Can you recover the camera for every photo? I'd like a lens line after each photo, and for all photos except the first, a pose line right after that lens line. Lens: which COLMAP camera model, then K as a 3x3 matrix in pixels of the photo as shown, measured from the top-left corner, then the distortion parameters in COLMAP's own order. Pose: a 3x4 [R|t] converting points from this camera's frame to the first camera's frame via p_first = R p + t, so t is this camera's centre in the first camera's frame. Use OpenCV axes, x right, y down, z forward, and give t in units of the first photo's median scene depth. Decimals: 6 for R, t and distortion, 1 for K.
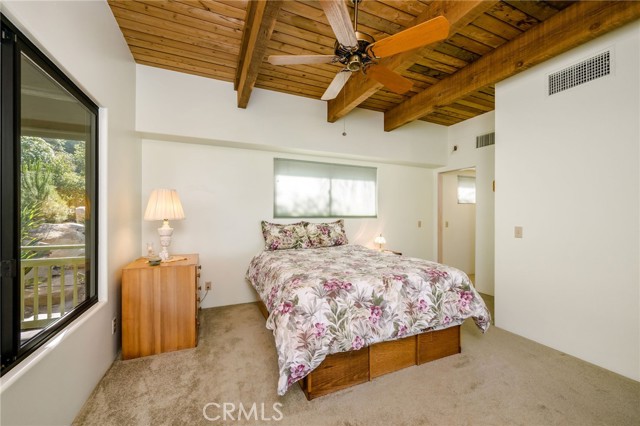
lens RADIAL K [[252.6, 0, 320.0], [0, 252.6, 213.0], [0, 0, 1]] dist [0.000255, 0.000080]
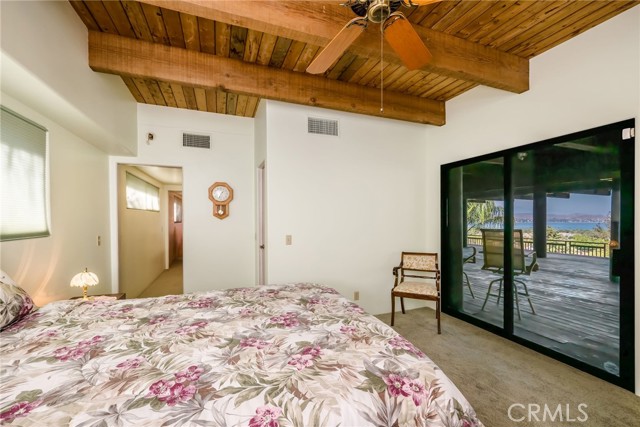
lens RADIAL K [[267.5, 0, 321.7], [0, 267.5, 220.7], [0, 0, 1]] dist [0.000105, 0.000028]
pose [[0.035124, -0.009259, 0.999340, -0.416193], [0.001329, 0.999957, 0.009218, -0.022172], [-0.999382, 0.001004, 0.035135, 0.783025]]
